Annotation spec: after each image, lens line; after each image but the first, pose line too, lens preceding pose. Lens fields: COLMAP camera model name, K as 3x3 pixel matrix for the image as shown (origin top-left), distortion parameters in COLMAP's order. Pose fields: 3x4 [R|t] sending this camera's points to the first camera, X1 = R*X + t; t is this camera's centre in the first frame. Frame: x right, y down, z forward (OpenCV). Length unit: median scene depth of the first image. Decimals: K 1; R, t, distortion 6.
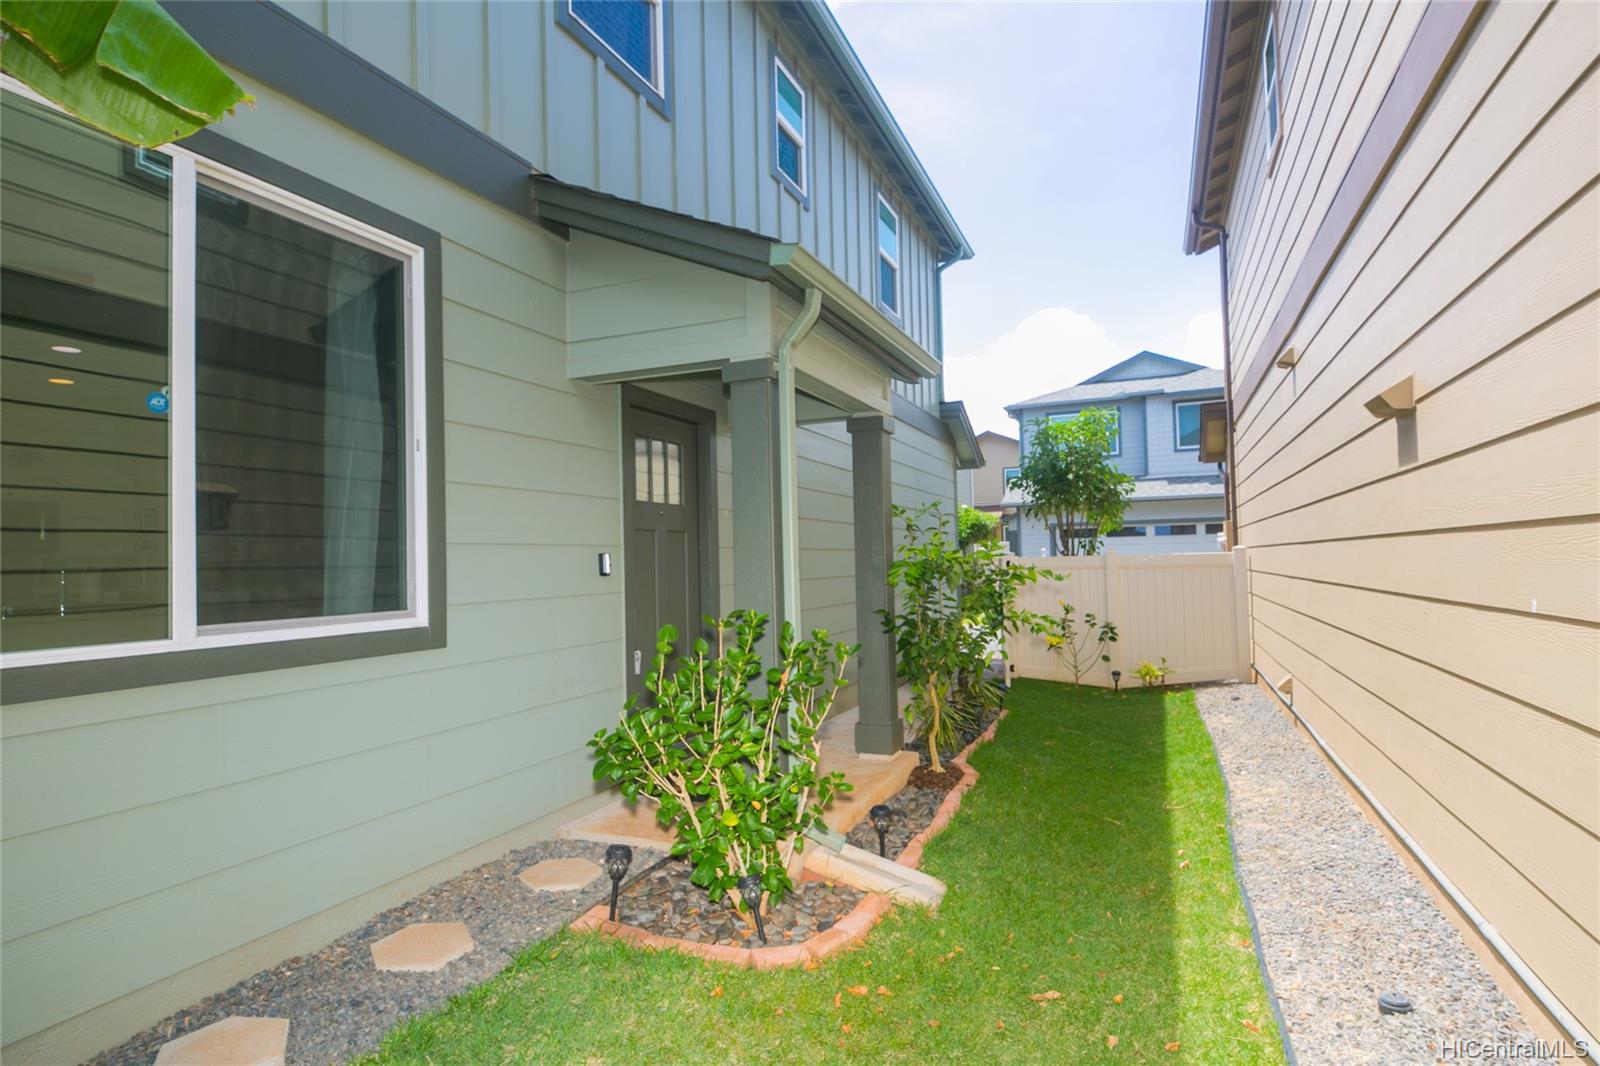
lens RADIAL K [[920.3, 0, 796.5], [0, 920.3, 534.1], [0, 0, 1]] dist [0.001969, -0.001248]
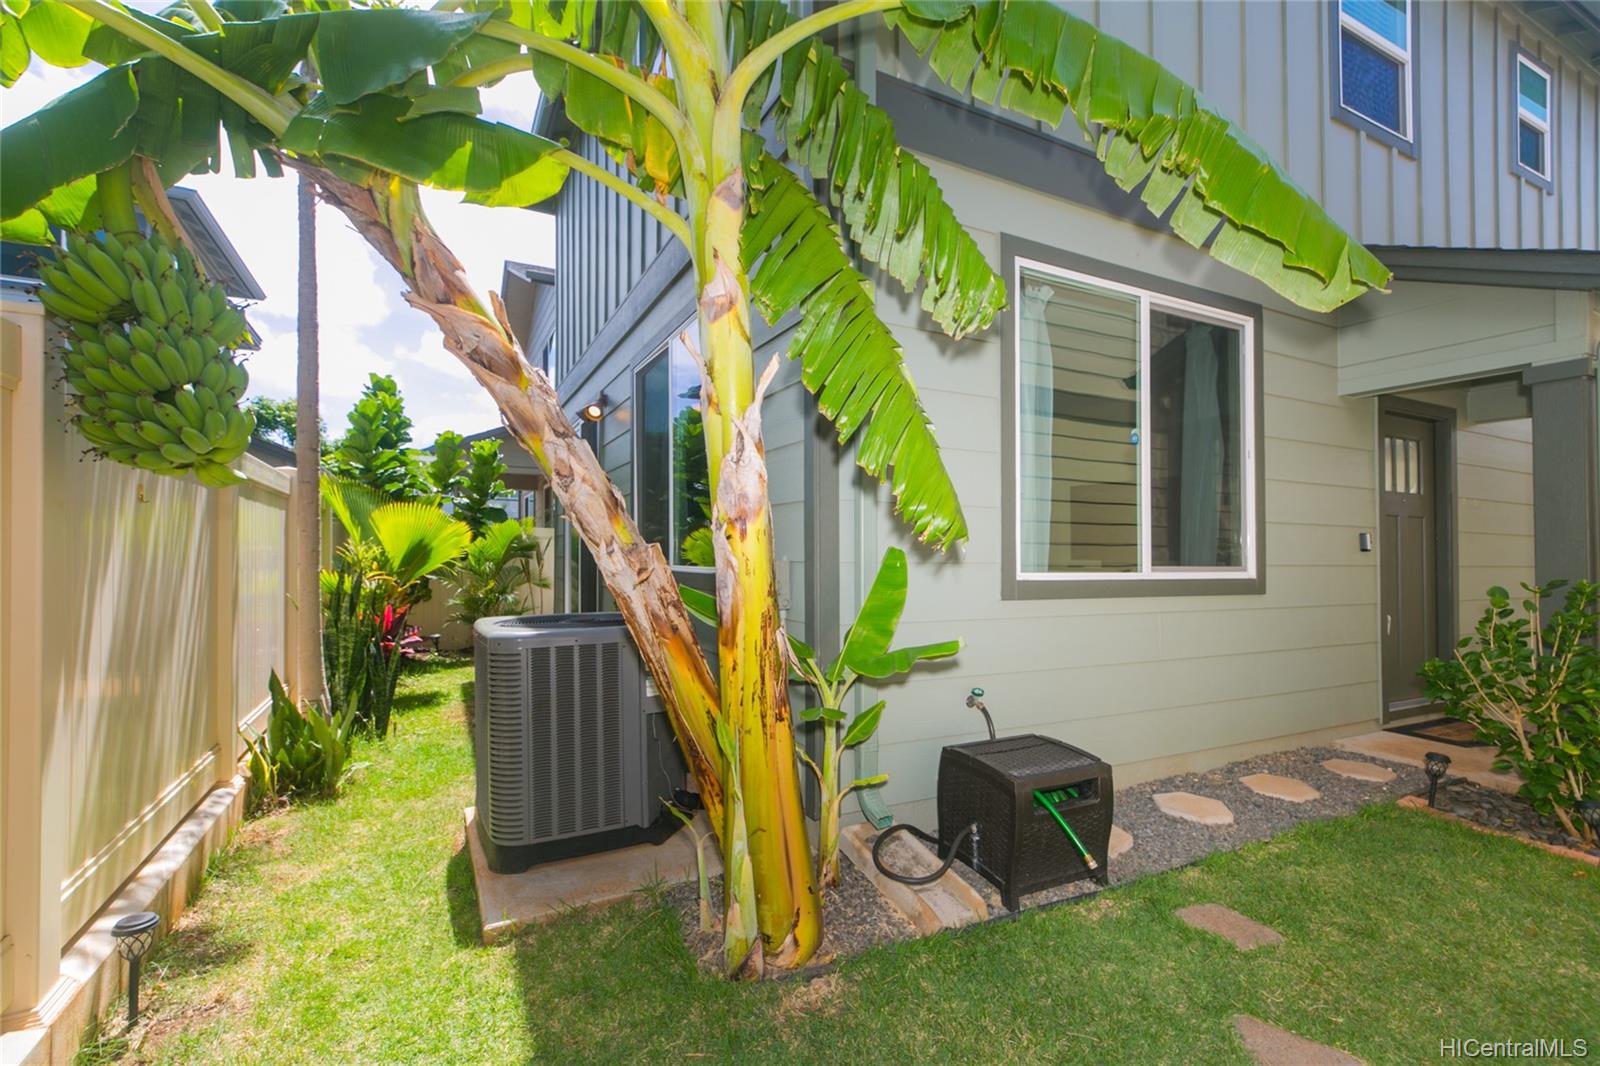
lens RADIAL K [[721.1, 0, 803.7], [0, 721.1, 539.0], [0, 0, 1]] dist [0.006572, -0.003761]
pose [[0.744868, 0.018560, -0.666953, -0.168464], [-0.005249, 0.999745, 0.021959, 0.015732], [0.667191, -0.012856, 0.744776, -0.329763]]
